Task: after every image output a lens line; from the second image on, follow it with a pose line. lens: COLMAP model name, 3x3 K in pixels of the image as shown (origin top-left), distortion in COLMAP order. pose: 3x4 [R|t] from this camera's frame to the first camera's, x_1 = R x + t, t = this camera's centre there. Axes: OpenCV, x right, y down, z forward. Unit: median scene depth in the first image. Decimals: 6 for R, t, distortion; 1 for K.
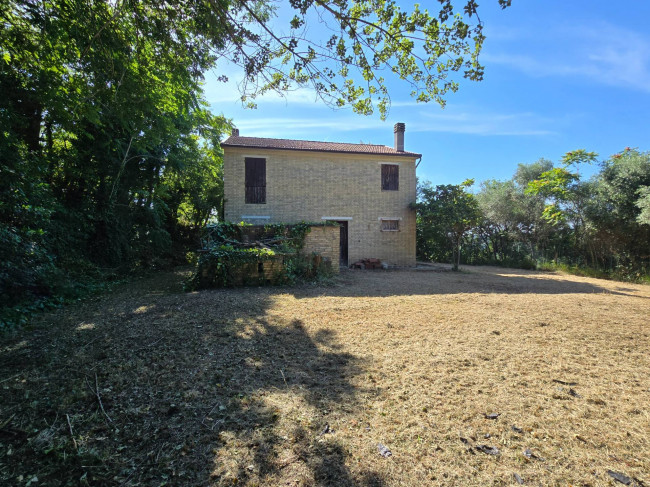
lens RADIAL K [[323.9, 0, 332.5], [0, 323.9, 242.3], [0, 0, 1]] dist [-0.002692, 0.000019]
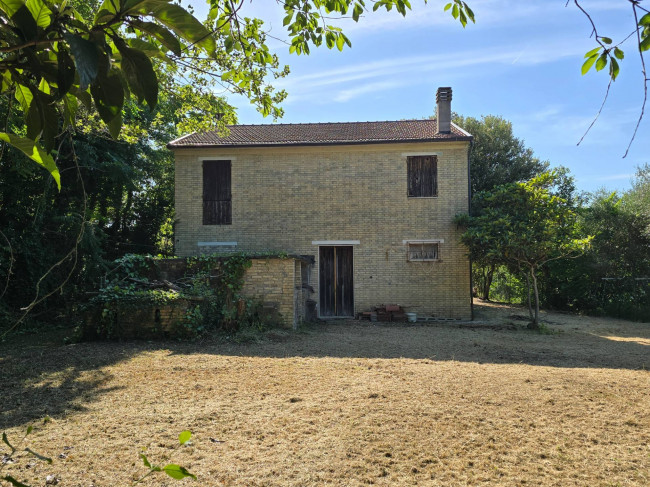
lens RADIAL K [[573.0, 0, 325.0], [0, 573.0, 243.5], [0, 0, 1]] dist [0.083302, -0.002302]
pose [[0.958405, -0.017059, -0.284901, 0.322761], [0.002191, 0.998623, -0.052422, -0.011693], [0.285403, 0.049617, 0.957122, -0.122681]]
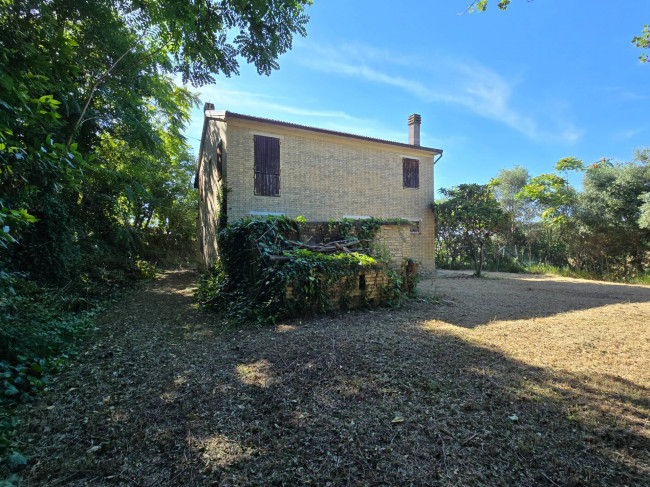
lens RADIAL K [[323.9, 0, 332.5], [0, 323.9, 242.3], [0, 0, 1]] dist [-0.002692, 0.000019]
pose [[0.966743, 0.000120, 0.255750, -0.265744], [0.004476, 0.999839, -0.017389, 0.003951], [-0.255711, 0.017955, 0.966587, 0.205449]]
